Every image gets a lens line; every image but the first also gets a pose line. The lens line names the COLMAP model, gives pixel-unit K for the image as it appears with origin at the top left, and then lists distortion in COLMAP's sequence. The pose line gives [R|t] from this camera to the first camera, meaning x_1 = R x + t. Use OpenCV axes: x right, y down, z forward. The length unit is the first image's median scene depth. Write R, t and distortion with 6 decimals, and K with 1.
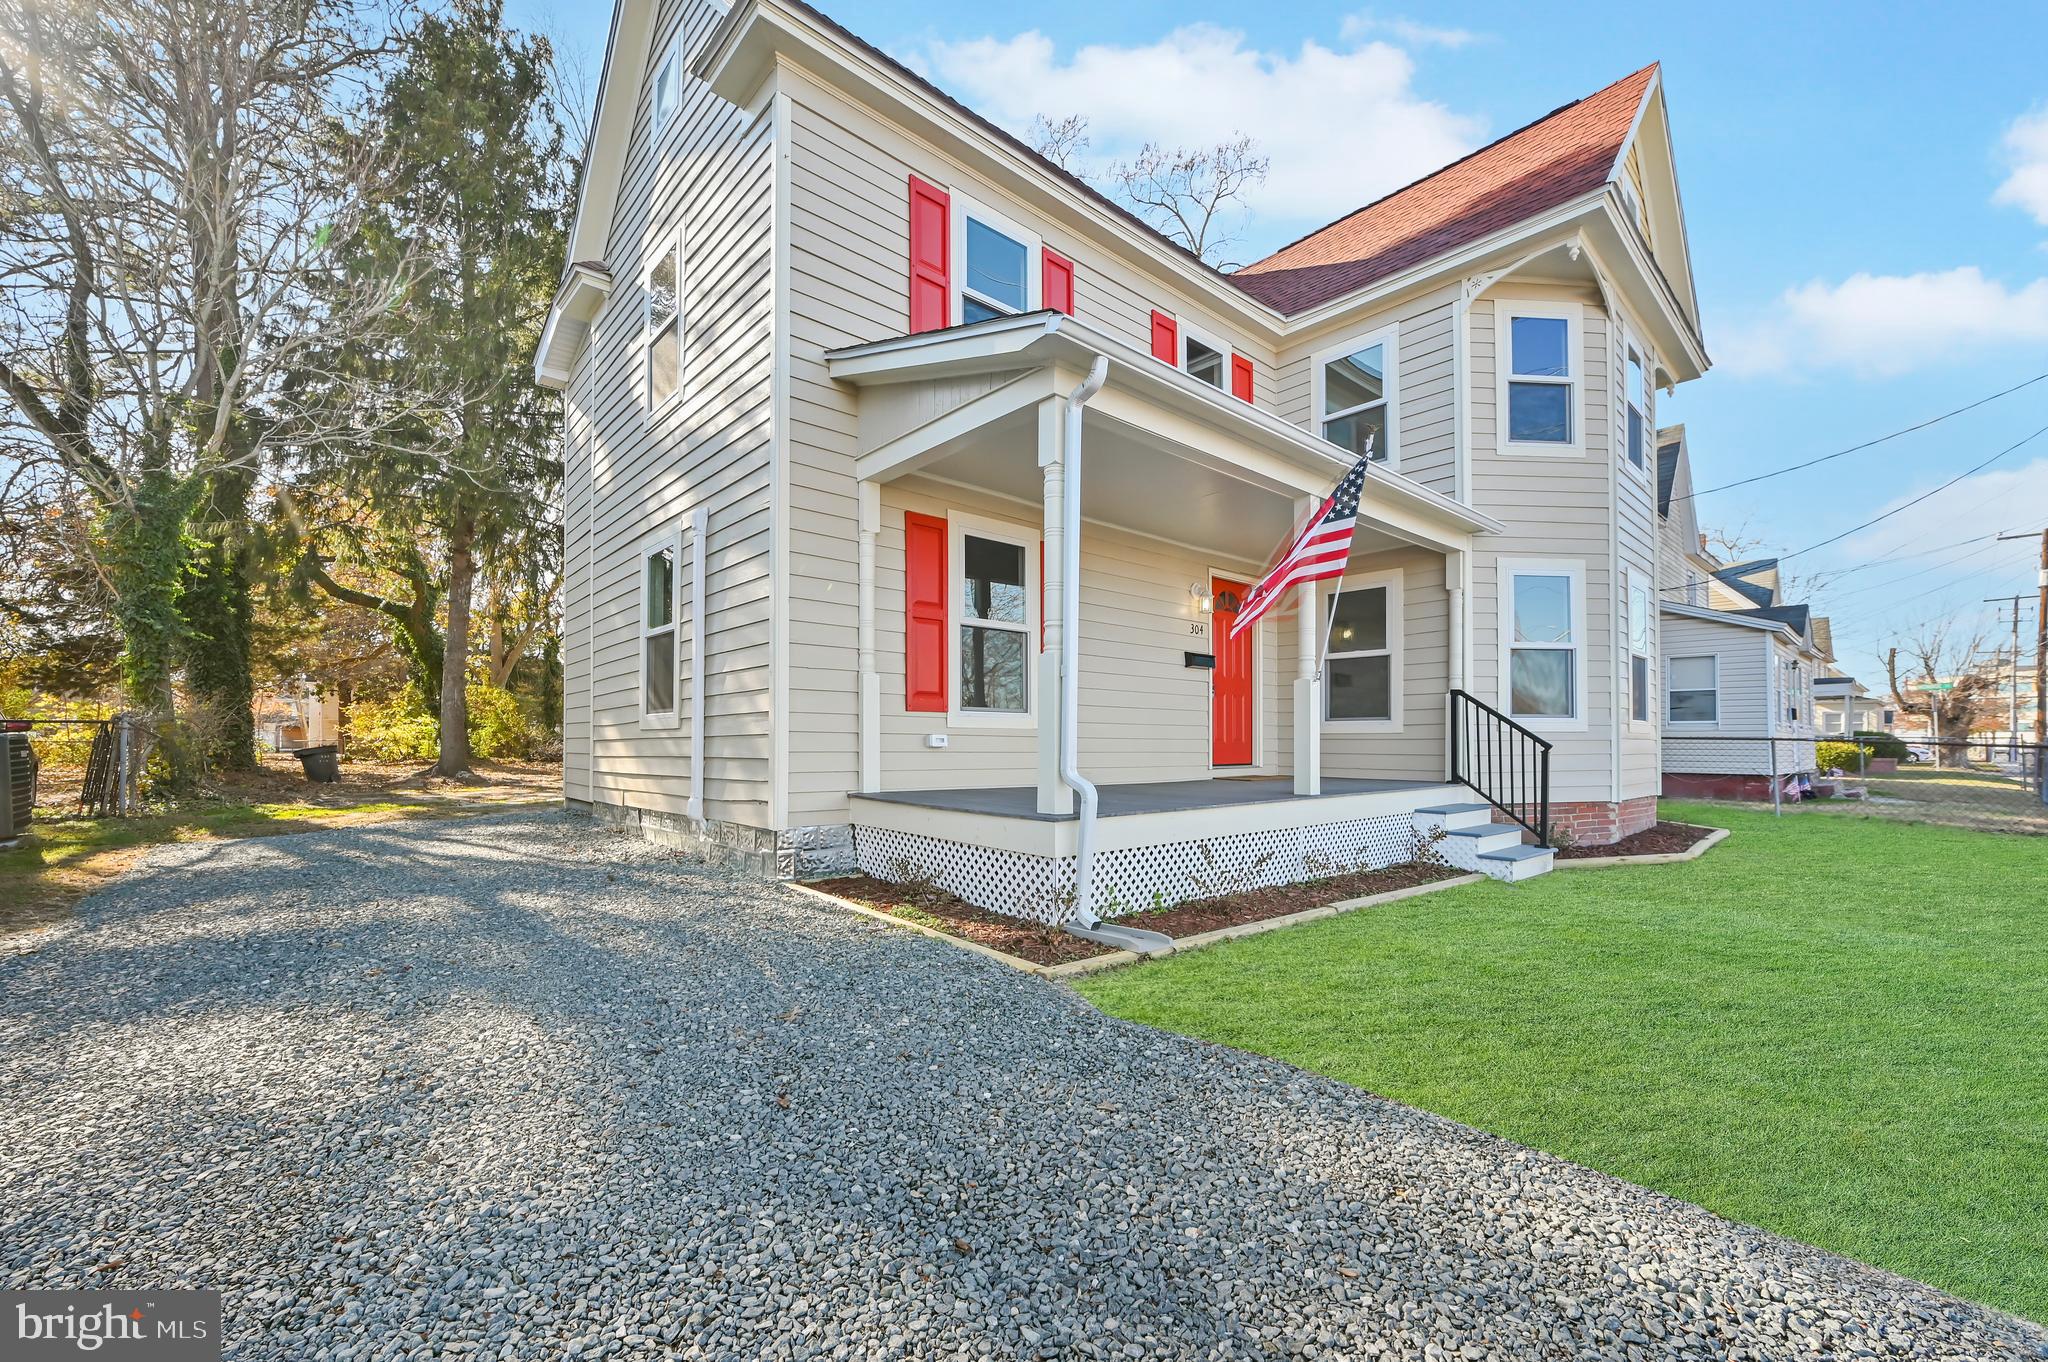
lens RADIAL K [[820.1, 0, 1011.8], [0, 820.1, 725.8], [0, 0, 1]] dist [-0.002620, -0.000482]
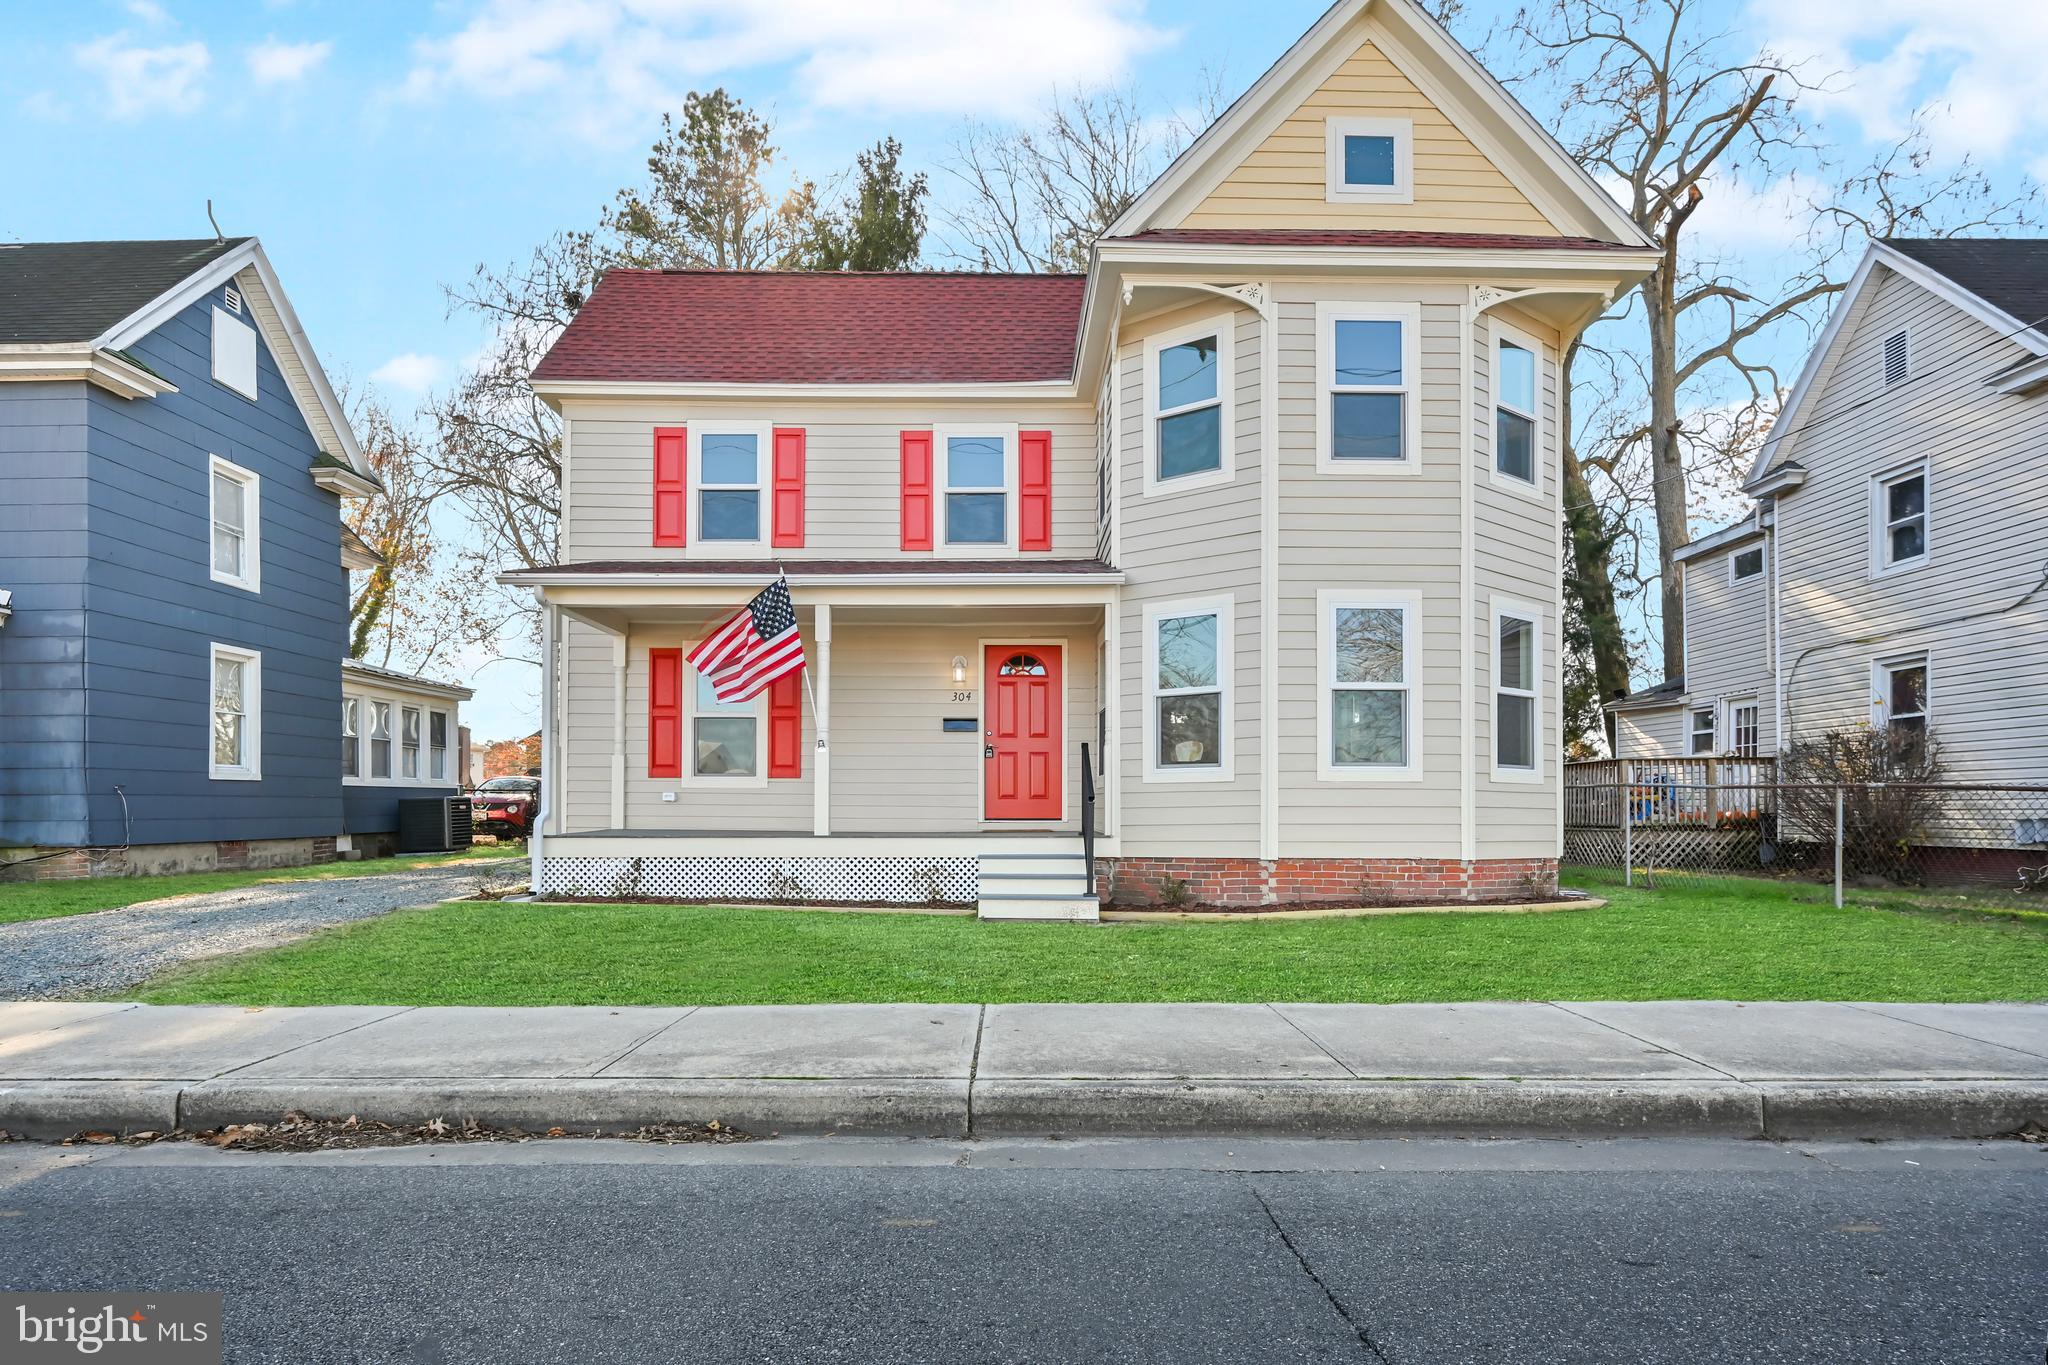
lens RADIAL K [[1070.0, 0, 1021.1], [0, 1070.0, 808.9], [0, 0, 1]] dist [0.003662, 0.000125]
pose [[0.758084, -0.002279, -0.652153, 1.307130], [0.012197, 0.999869, 0.010685, 0.021759], [0.652043, -0.016054, 0.758012, -0.063103]]
